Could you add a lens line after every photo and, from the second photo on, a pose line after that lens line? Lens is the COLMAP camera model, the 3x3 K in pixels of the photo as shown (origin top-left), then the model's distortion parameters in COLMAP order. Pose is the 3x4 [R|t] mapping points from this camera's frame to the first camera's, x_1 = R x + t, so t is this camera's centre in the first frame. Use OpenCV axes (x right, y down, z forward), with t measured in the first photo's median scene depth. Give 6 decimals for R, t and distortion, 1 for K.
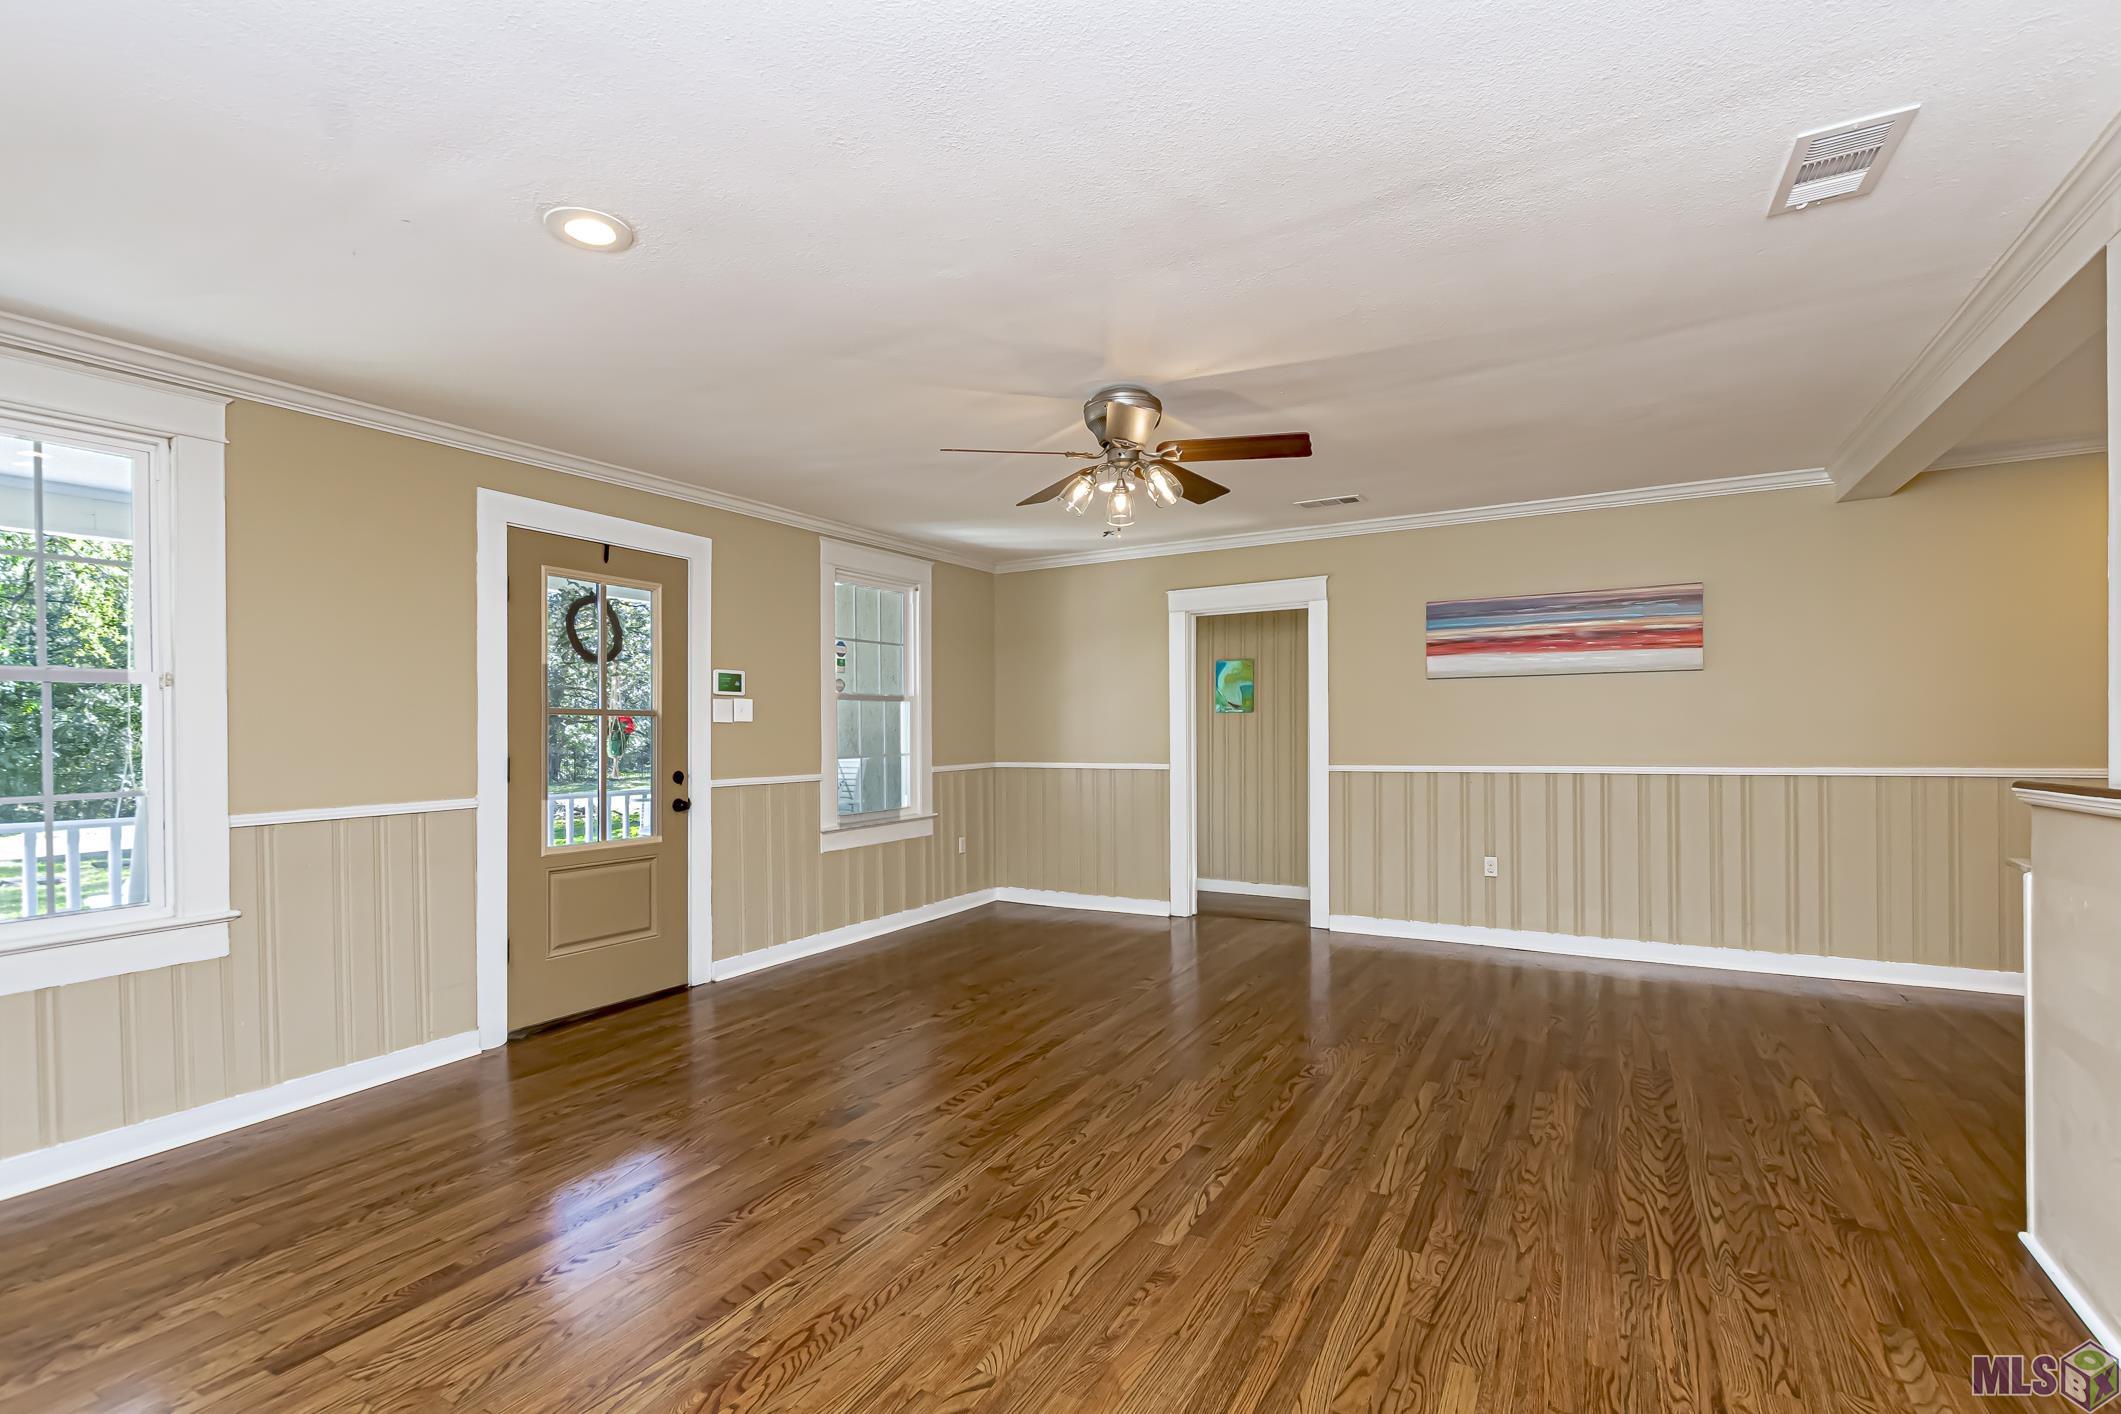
lens RADIAL K [[953.8, 0, 1052.5], [0, 953.8, 733.3], [0, 0, 1]] dist [0.004312, 0.000160]
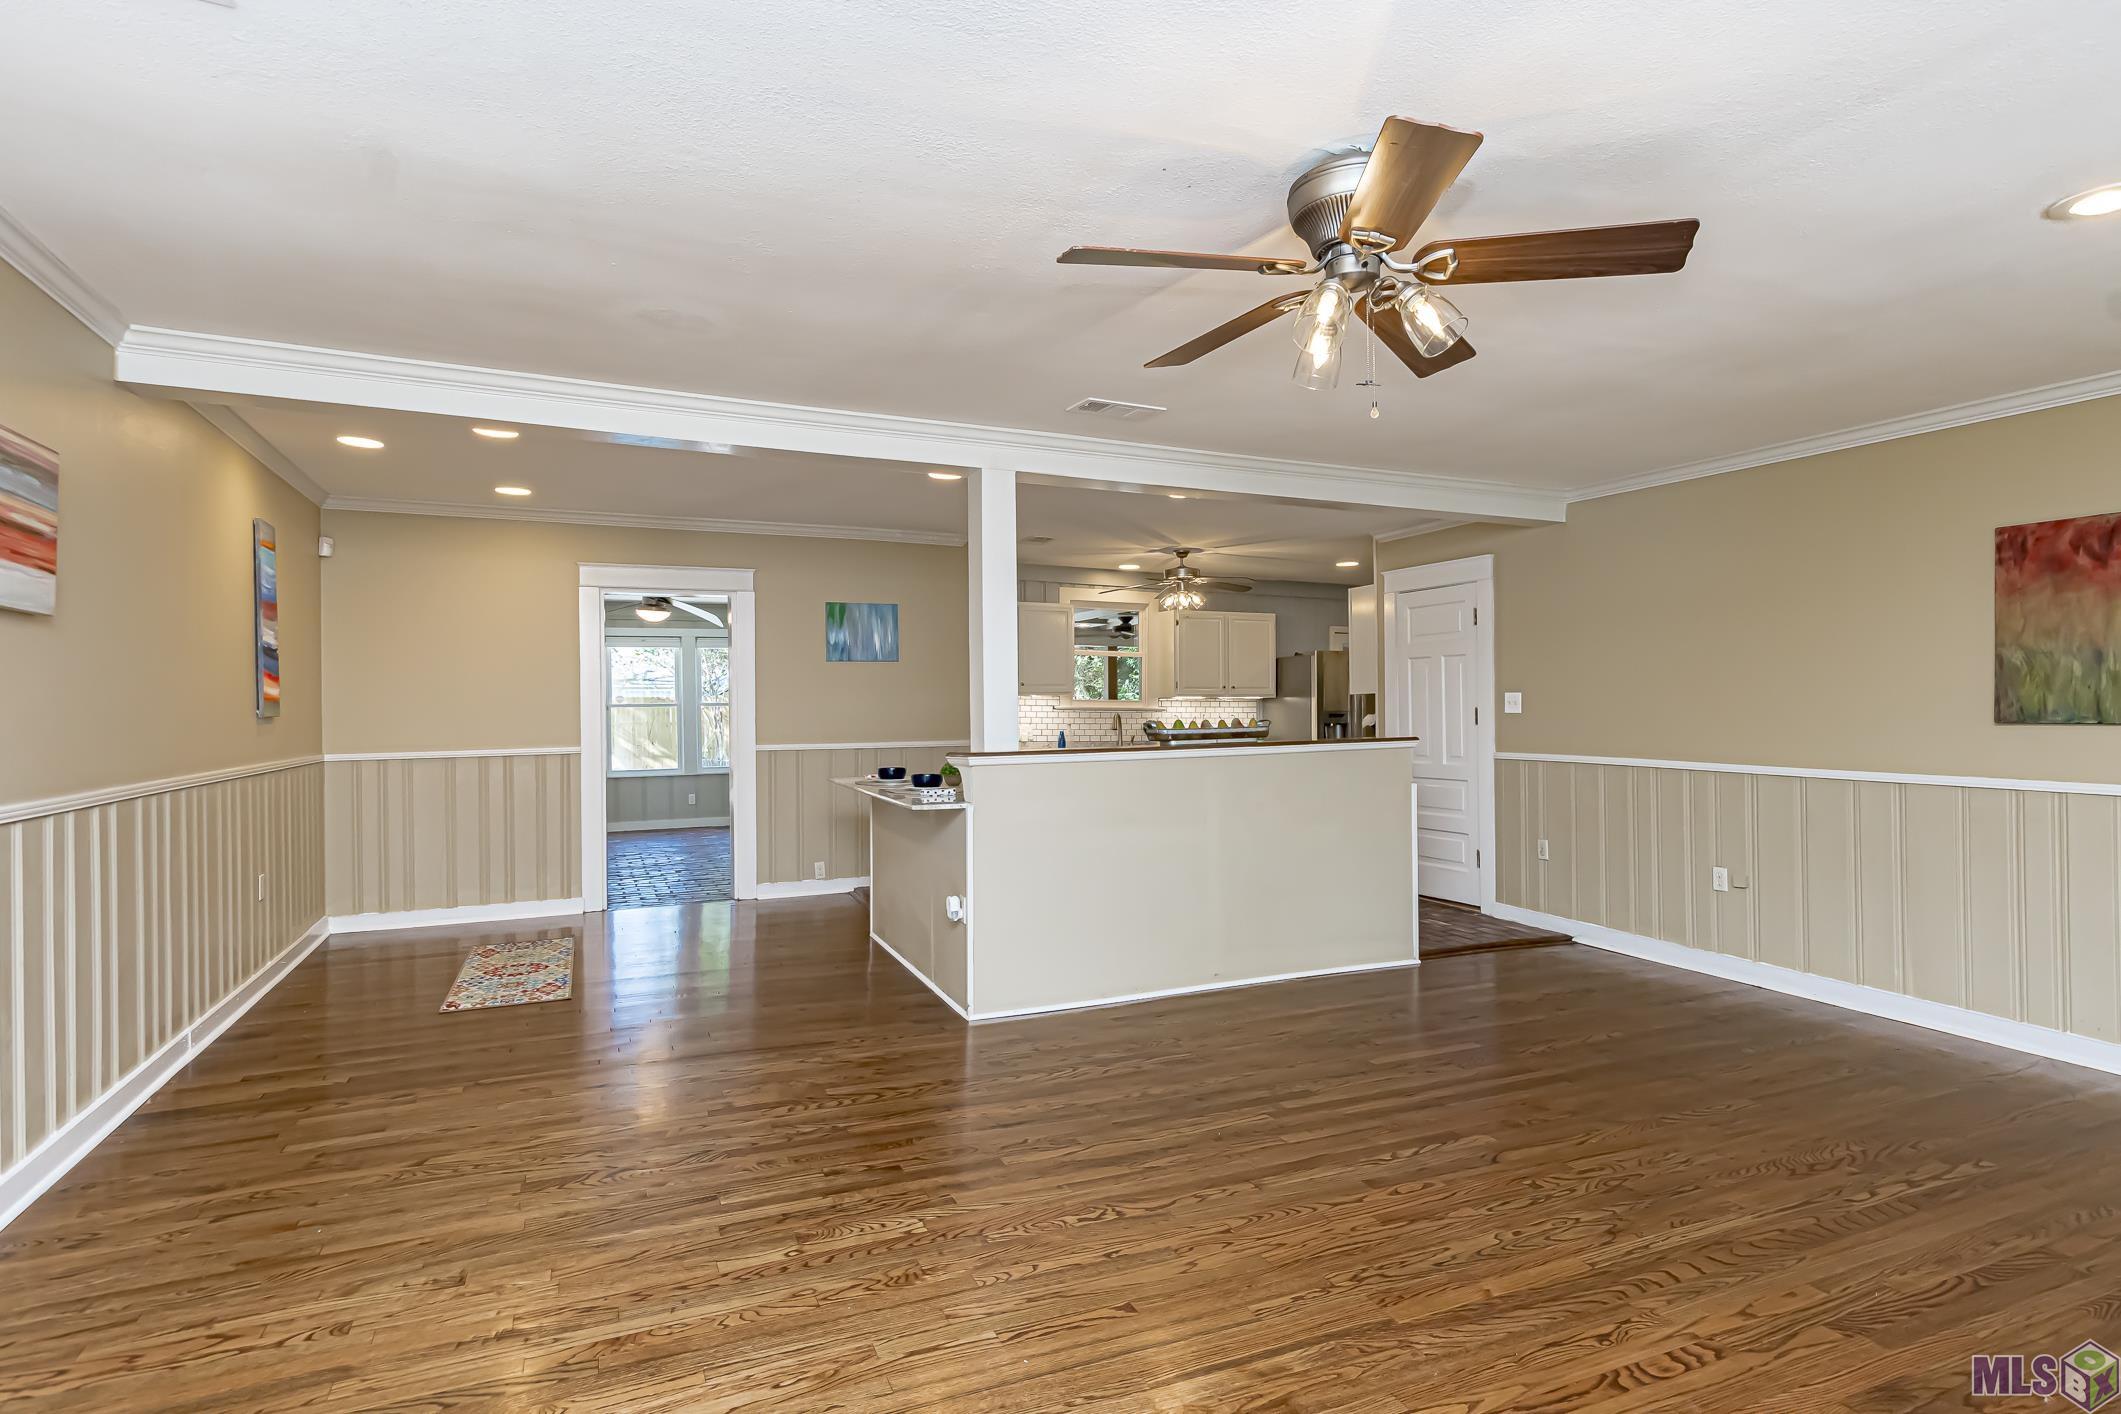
lens RADIAL K [[1073.6, 0, 1060.5], [0, 1073.6, 707.0], [0, 0, 1]] dist [0.001200, 0.000087]
pose [[-0.808208, 0.013807, 0.588736, -0.195409], [0.009766, 0.999902, -0.010042, -0.008687], [-0.588817, -0.002367, -0.808263, 1.858134]]
